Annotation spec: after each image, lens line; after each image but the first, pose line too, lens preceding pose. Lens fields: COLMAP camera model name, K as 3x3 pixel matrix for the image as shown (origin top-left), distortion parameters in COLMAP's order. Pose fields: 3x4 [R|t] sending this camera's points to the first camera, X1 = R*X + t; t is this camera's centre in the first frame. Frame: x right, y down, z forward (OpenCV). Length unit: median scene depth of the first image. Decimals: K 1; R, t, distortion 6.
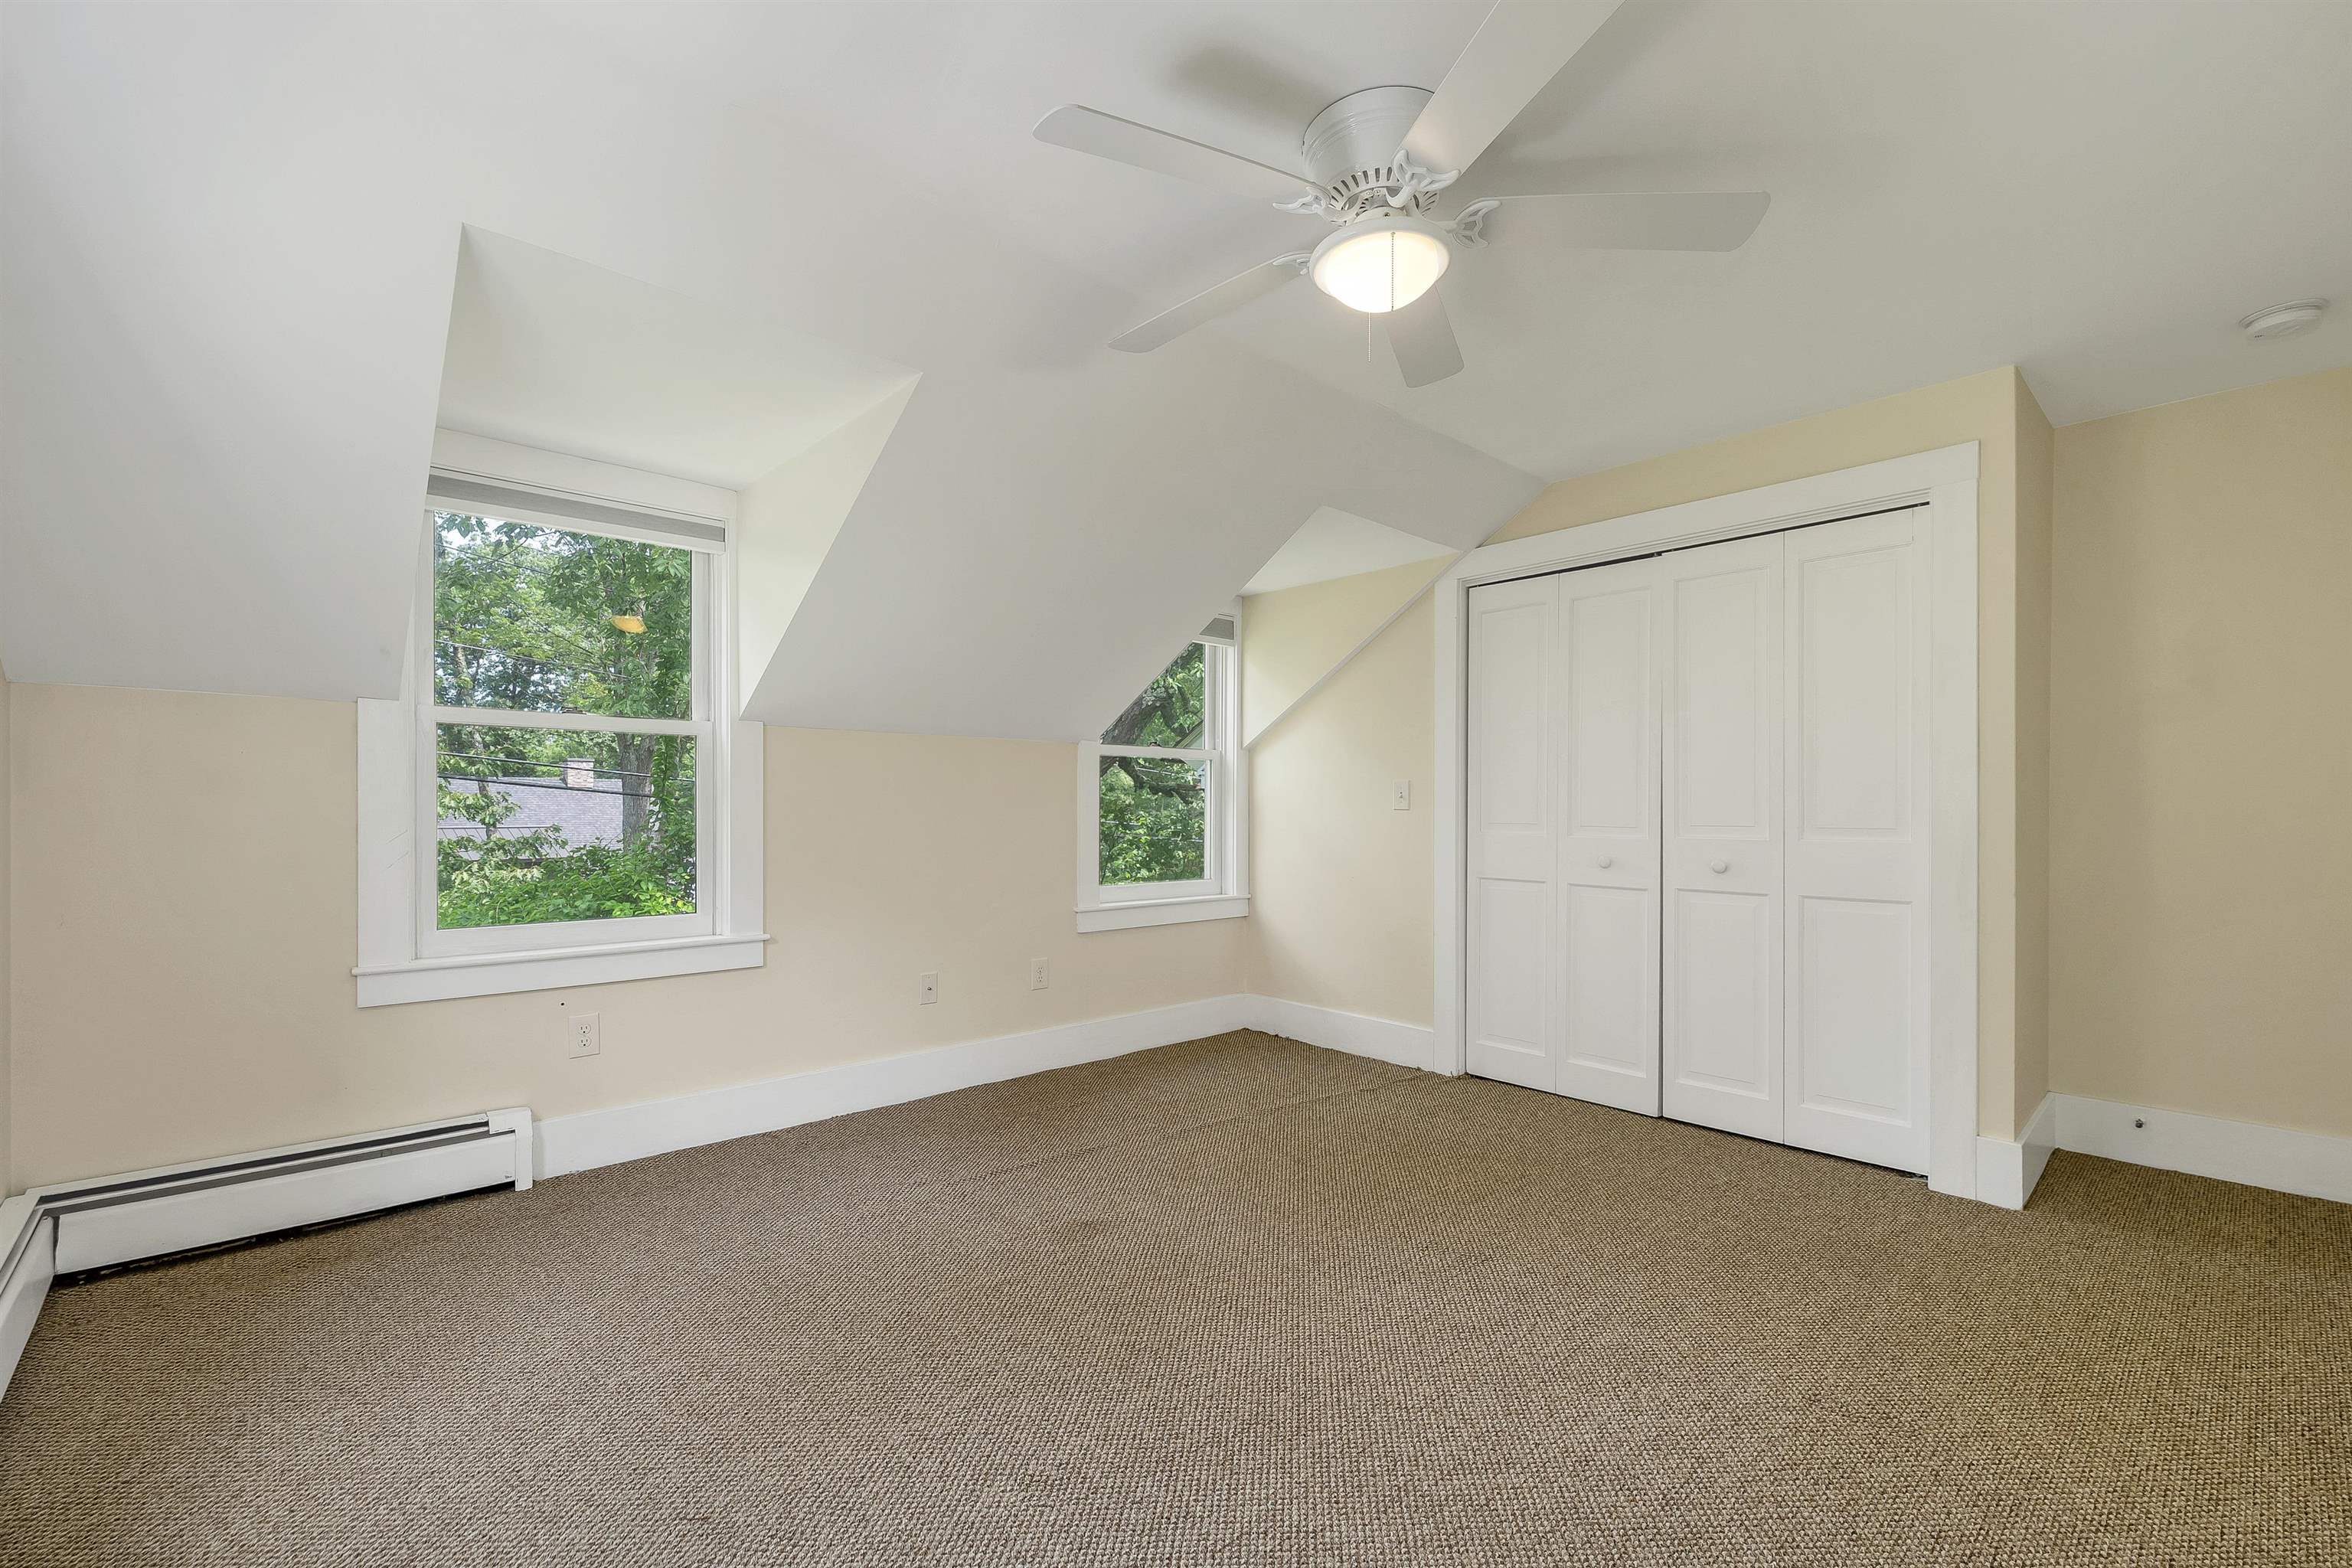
lens RADIAL K [[1002.7, 0, 1180.5], [0, 1002.7, 801.4], [0, 0, 1]] dist [0.002953, 0.000315]
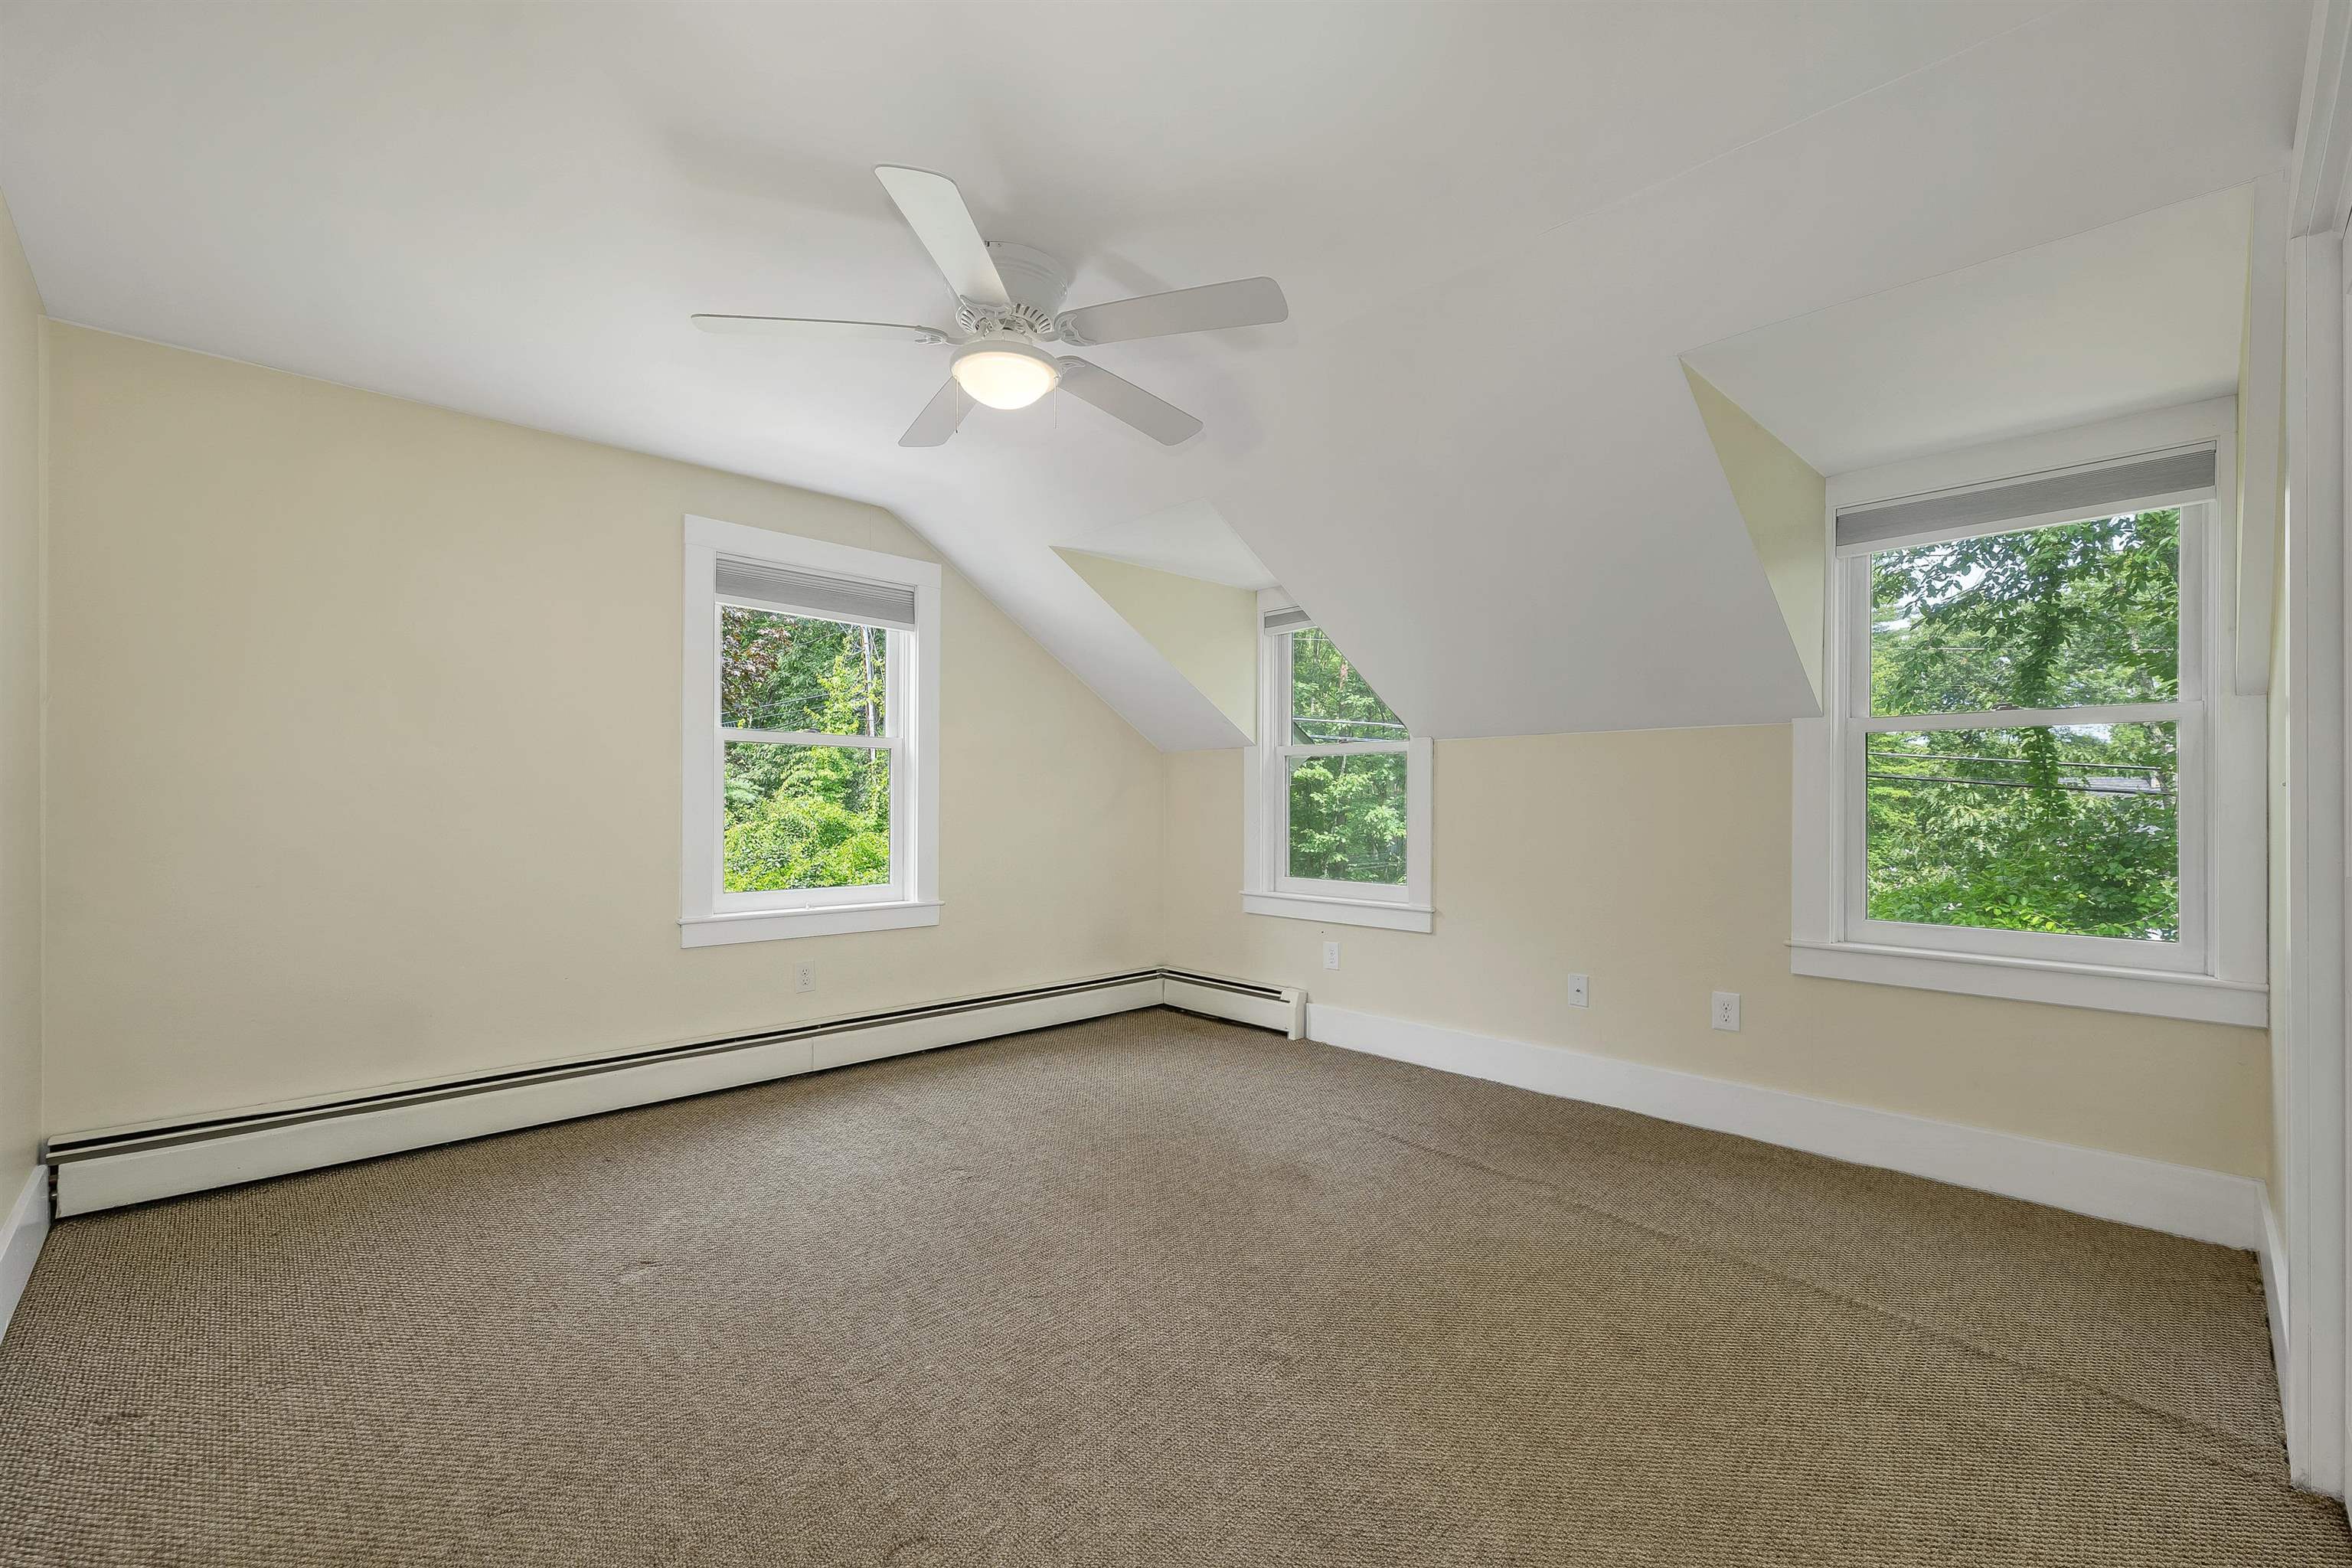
lens RADIAL K [[1002.7, 0, 1183.5], [0, 1002.7, 792.9], [0, 0, 1]] dist [0.002953, 0.000315]
pose [[0.022046, -0.007401, -0.999730, 0.851378], [0.004683, 0.999962, -0.007299, -0.002793], [0.999746, -0.004520, 0.022080, 0.690335]]
